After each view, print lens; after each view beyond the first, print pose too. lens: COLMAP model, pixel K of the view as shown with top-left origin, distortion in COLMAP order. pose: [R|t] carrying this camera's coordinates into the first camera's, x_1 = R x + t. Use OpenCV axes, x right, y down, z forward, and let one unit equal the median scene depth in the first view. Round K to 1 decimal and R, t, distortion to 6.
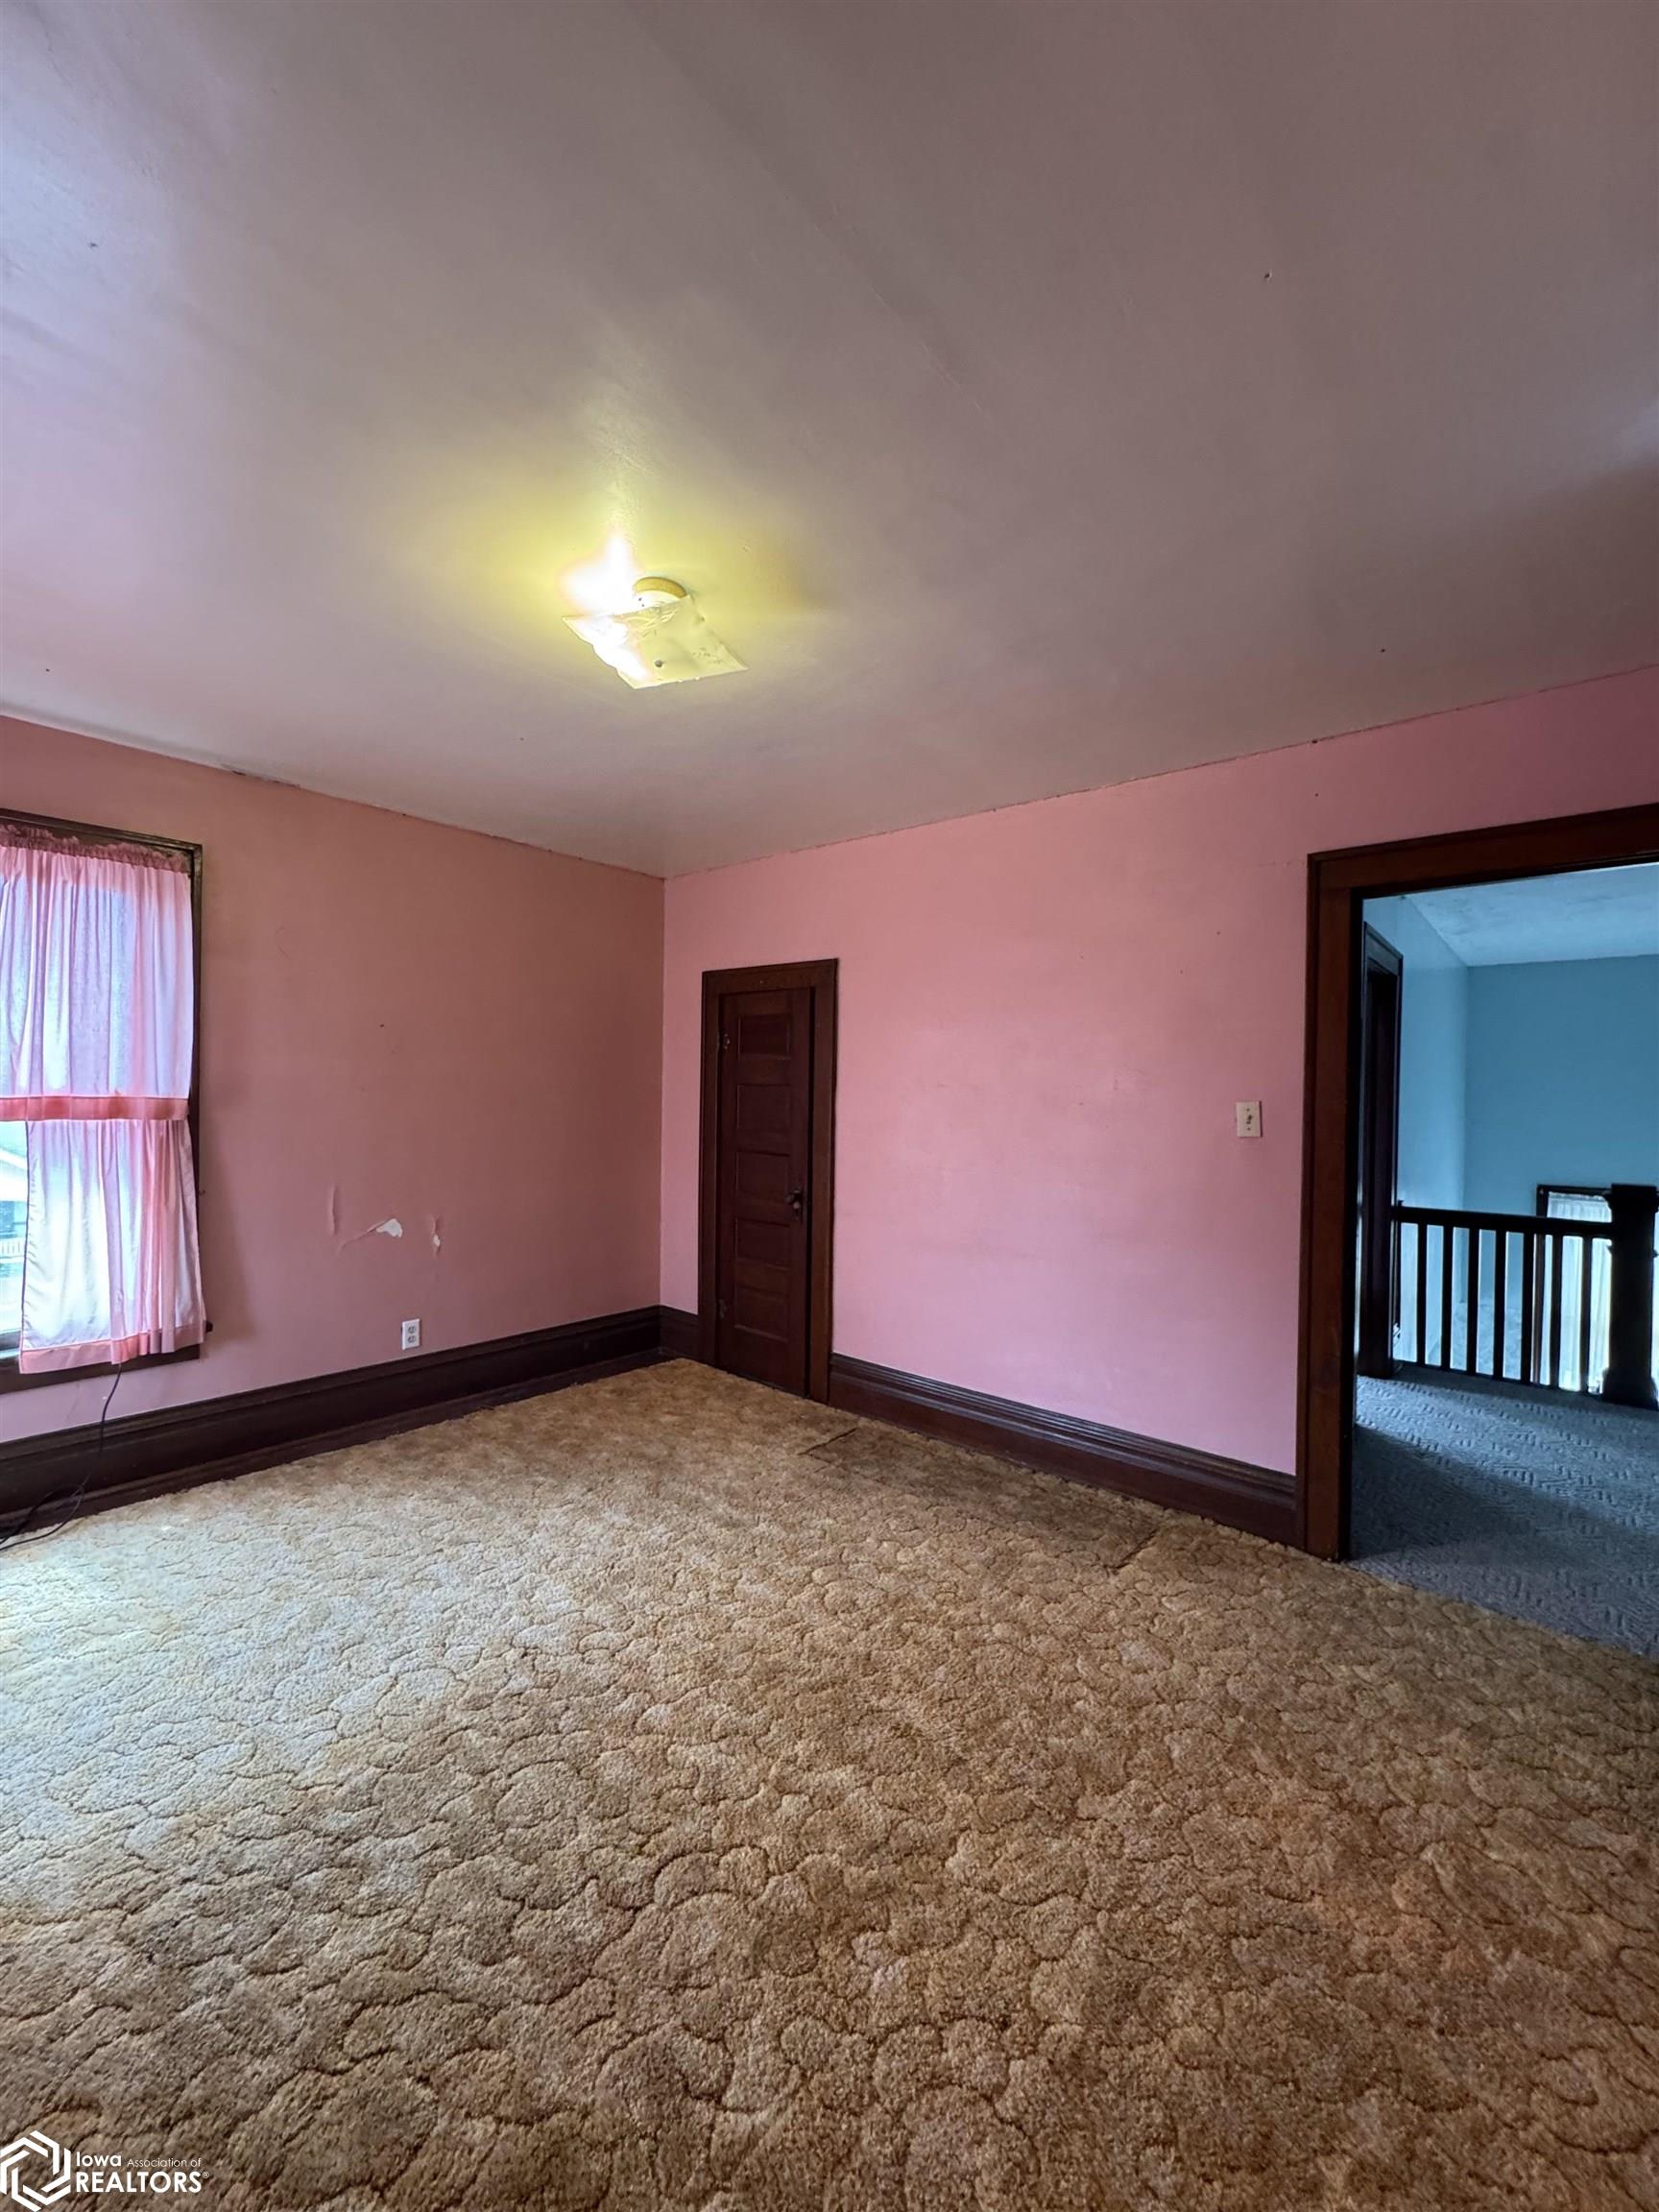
lens RADIAL K [[884.2, 0, 831.3], [0, 884.2, 1106.5], [0, 0, 1]] dist [-0.005079, 0.000603]
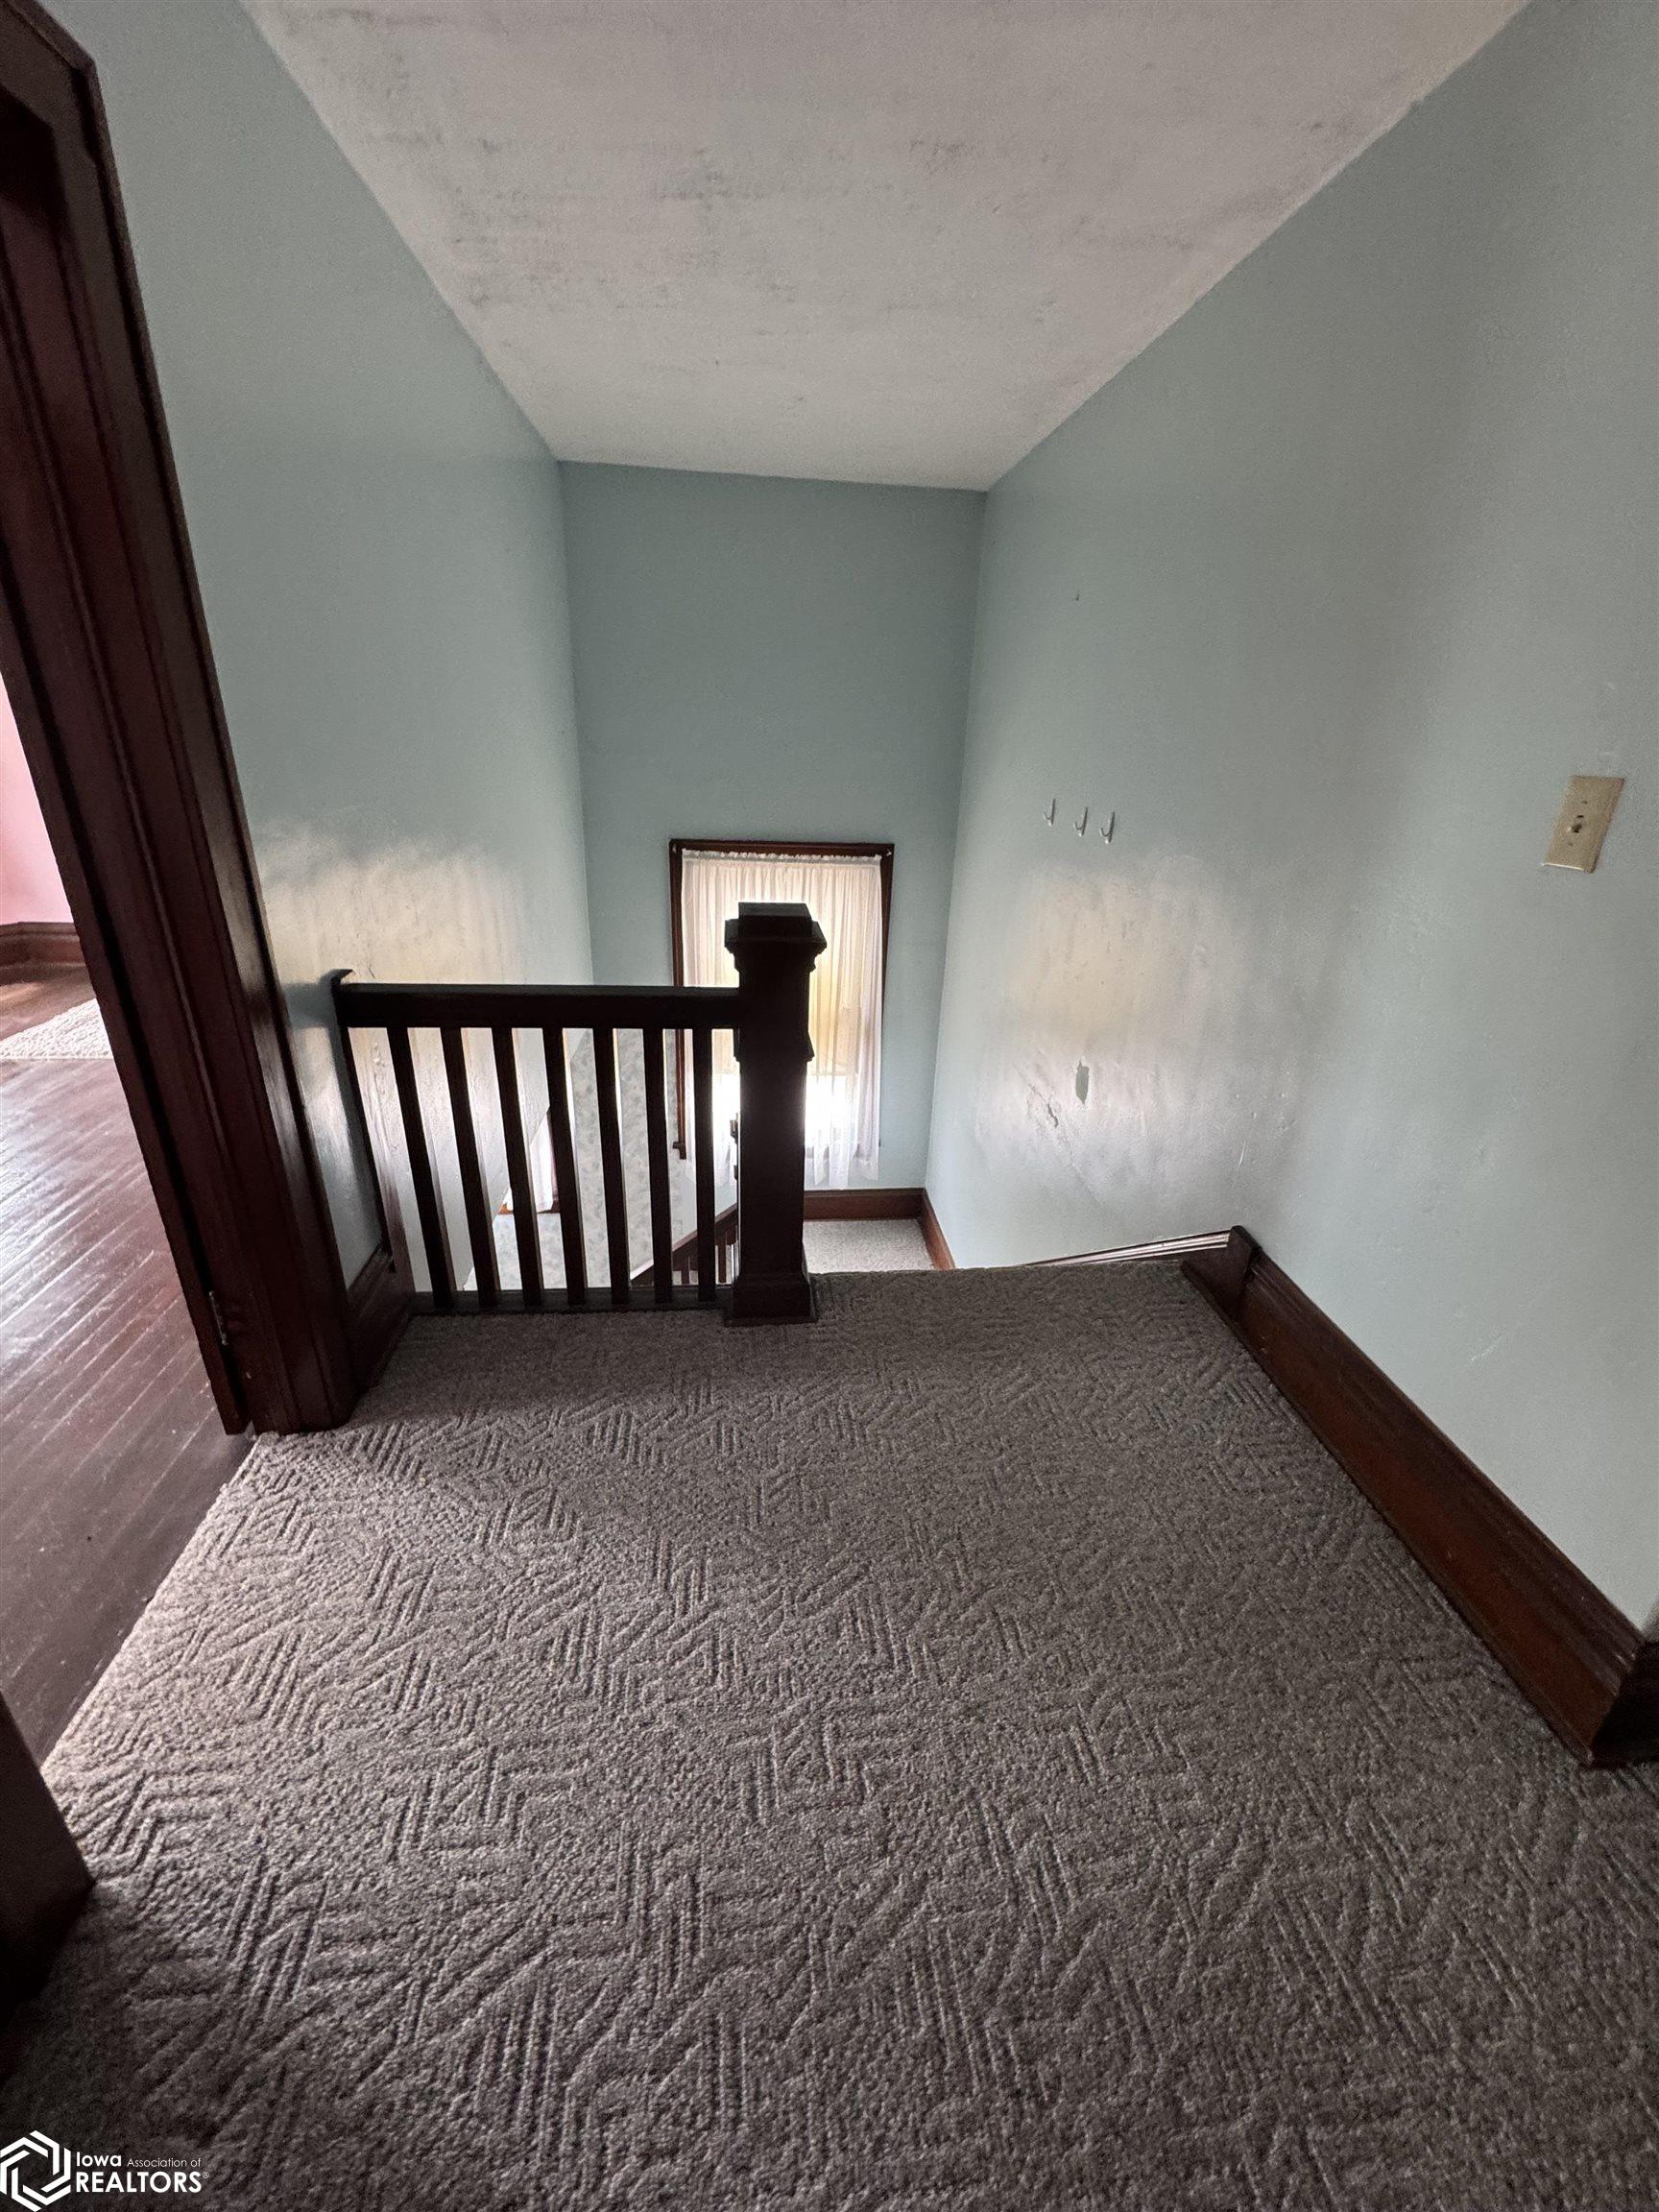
lens RADIAL K [[884.2, 0, 826.2], [0, 884.2, 1105.4], [0, 0, 1]] dist [-0.005079, 0.000603]
pose [[0.691221, -0.274527, 0.668467, 0.574405], [-0.022355, 0.916464, 0.399491, -0.003158], [-0.722297, -0.291081, 0.627343, 0.639917]]
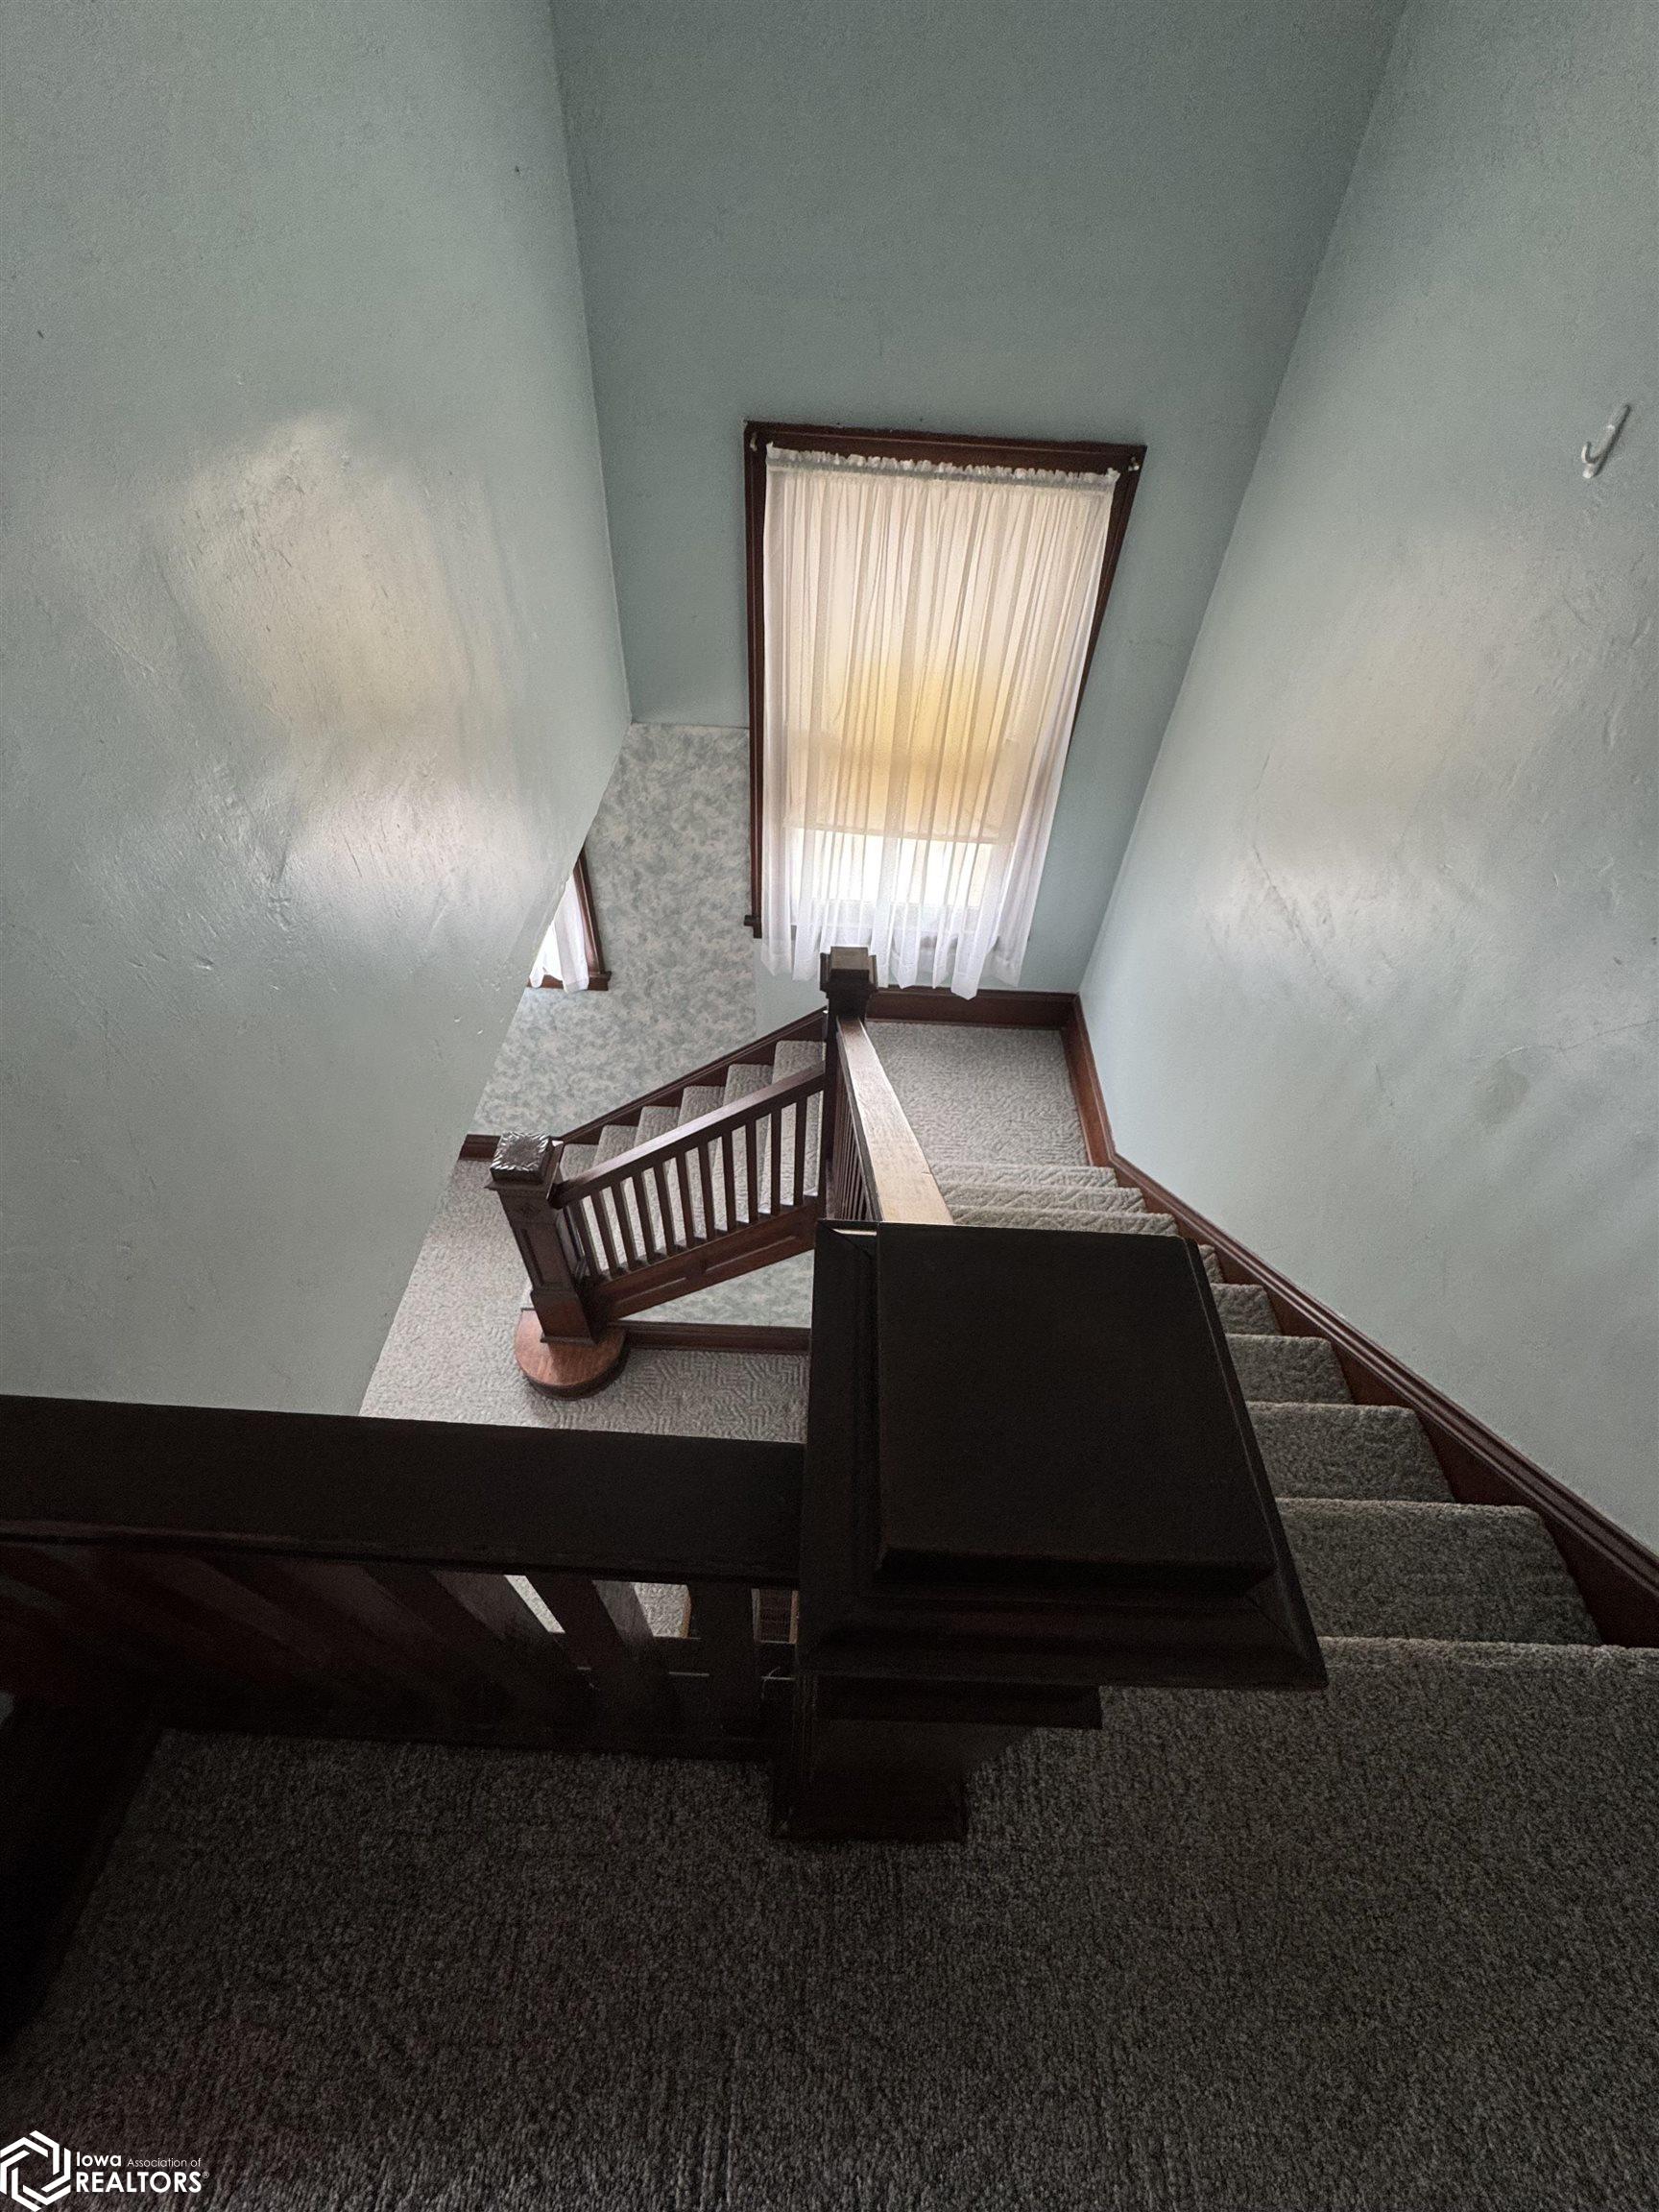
lens RADIAL K [[884.2, 0, 828.3], [0, 884.2, 1099.9], [0, 0, 1]] dist [-0.005079, 0.000603]
pose [[0.775621, -0.448718, 0.443918, 0.853762], [-0.033729, 0.672825, 0.739032, -0.001685], [-0.630297, -0.588182, 0.506723, 0.974094]]
